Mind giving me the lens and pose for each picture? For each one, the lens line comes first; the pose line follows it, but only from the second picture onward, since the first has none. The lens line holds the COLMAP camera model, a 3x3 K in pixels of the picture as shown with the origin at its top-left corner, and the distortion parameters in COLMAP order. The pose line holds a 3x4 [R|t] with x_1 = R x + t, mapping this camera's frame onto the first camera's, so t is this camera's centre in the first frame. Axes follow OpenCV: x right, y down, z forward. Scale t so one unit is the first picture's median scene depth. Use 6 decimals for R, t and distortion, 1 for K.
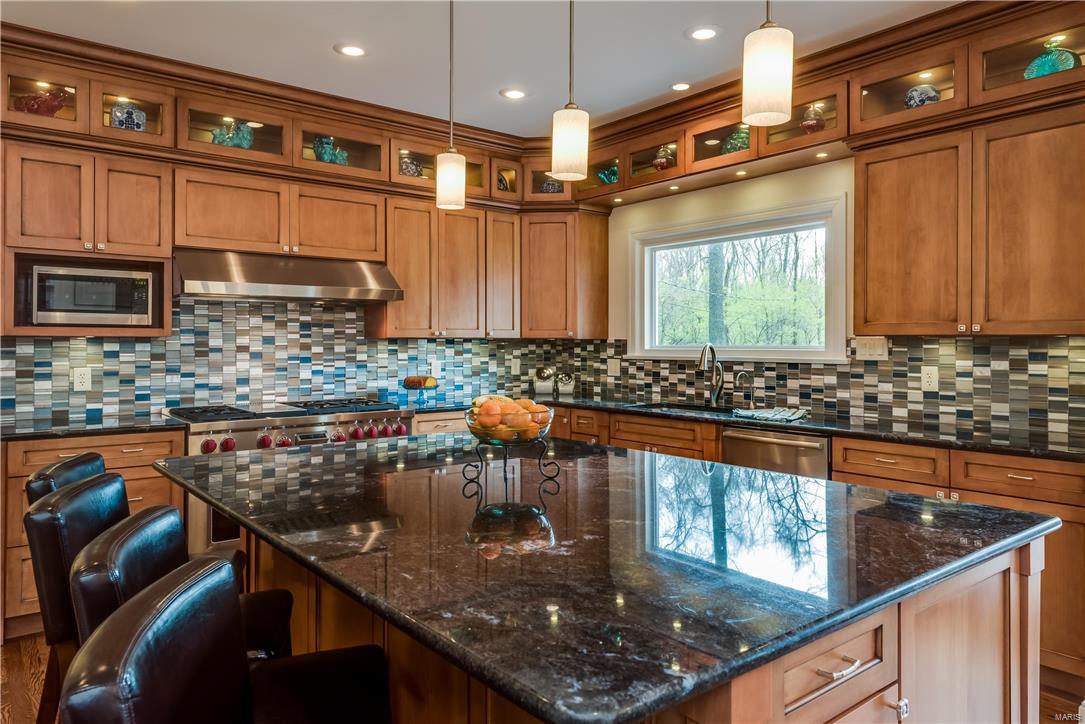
lens RADIAL K [[722.2, 0, 543.4], [0, 722.2, 343.8], [0, 0, 1]] dist [0.007509, -0.001440]
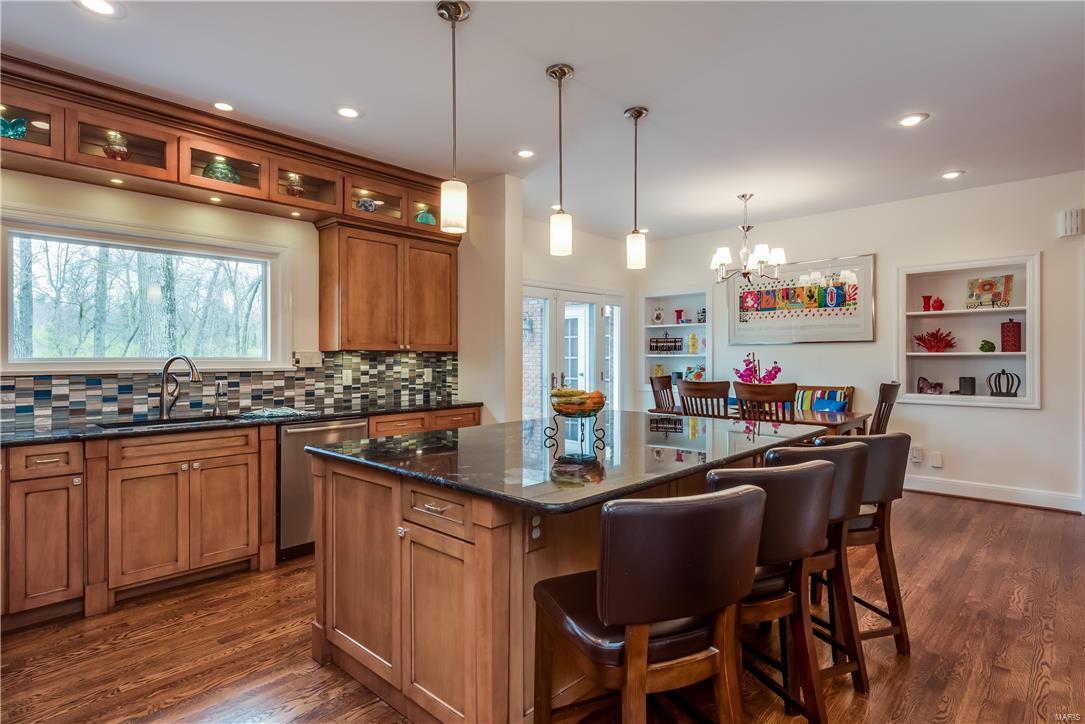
lens RADIAL K [[568.1, 0, 535.6], [0, 568.1, 359.6], [0, 0, 1]] dist [0.005045, -0.000177]
pose [[-0.136729, -0.004428, 0.990599, -0.608575], [0.002162, 0.999986, 0.004768, 0.002750], [-0.990606, 0.002793, -0.136718, 0.601179]]
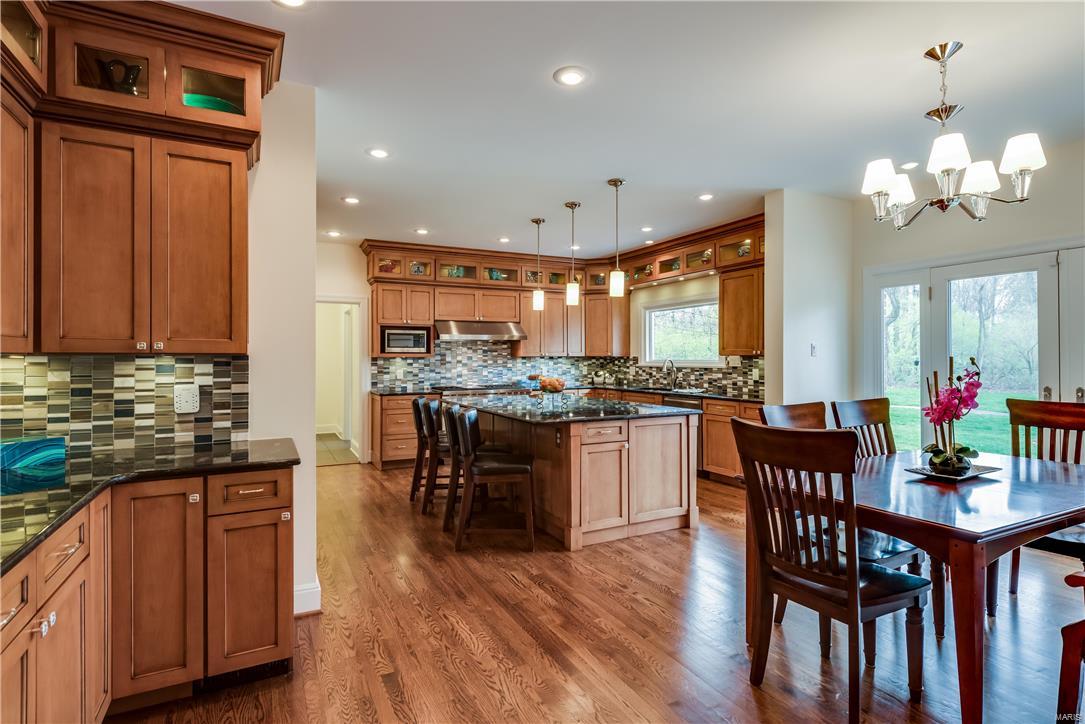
lens RADIAL K [[535.5, 0, 541.3], [0, 535.5, 356.6], [0, 0, 1]] dist [0.002738, -0.000235]
pose [[0.980438, -0.004223, -0.196784, 0.167732], [0.003896, 0.999990, -0.002046, -0.004947], [0.196791, 0.001240, 0.980445, -0.592370]]
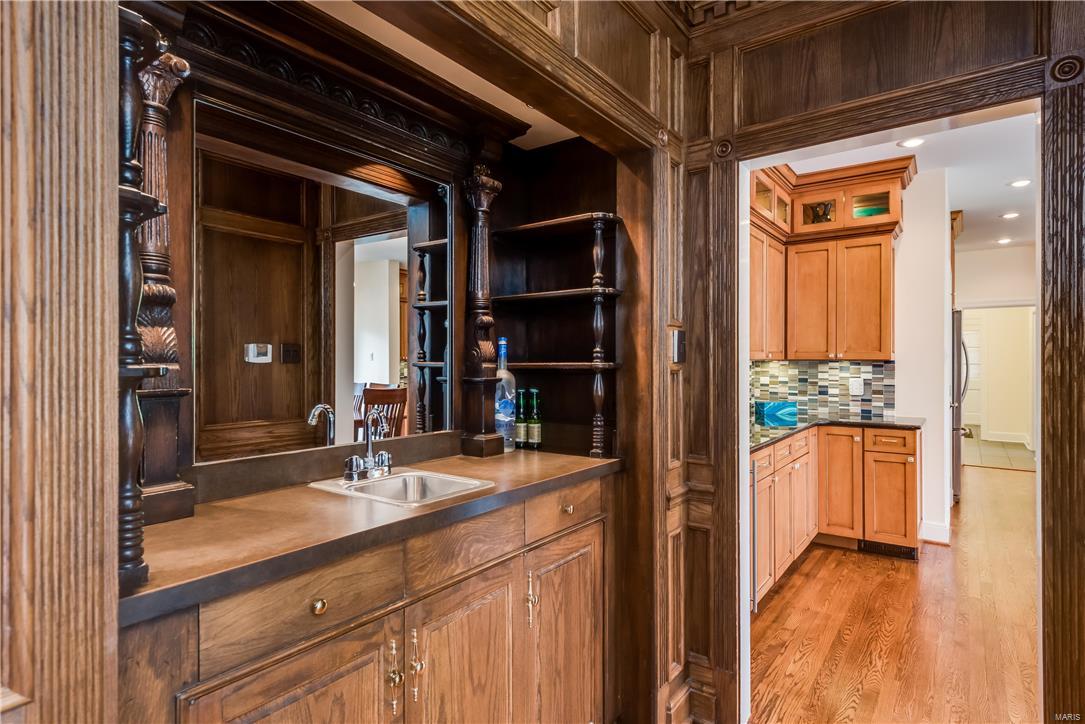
lens RADIAL K [[568.1, 0, 535.6], [0, 568.1, 359.6], [0, 0, 1]] dist [0.005045, -0.000177]
pose [[0.243050, -0.003947, -0.970006, 1.075513], [-0.000041, 0.999992, -0.004079, -0.009721], [0.970014, 0.001031, 0.243047, -1.383153]]
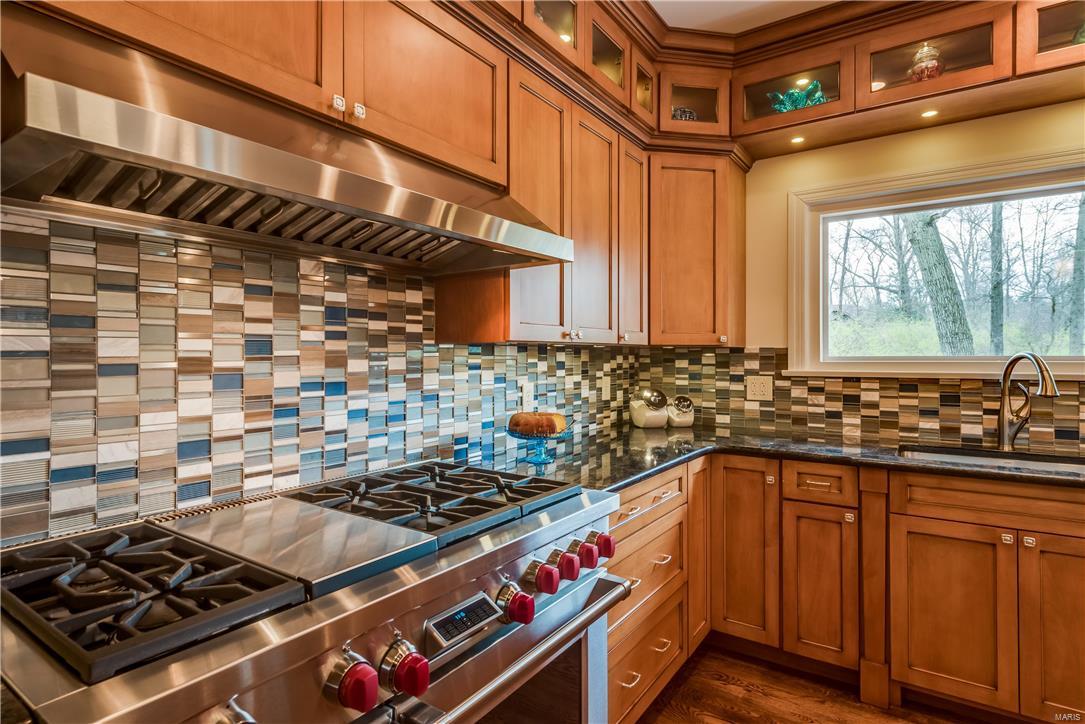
lens RADIAL K [[574.4, 0, 538.7], [0, 574.4, 352.3], [0, 0, 1]] dist [0.001166, -0.001342]
pose [[0.958330, 0.001128, 0.285660, -0.313384], [0.001069, 0.999971, -0.007532, 0.002458], [-0.285660, 0.007524, 0.958302, 0.624538]]
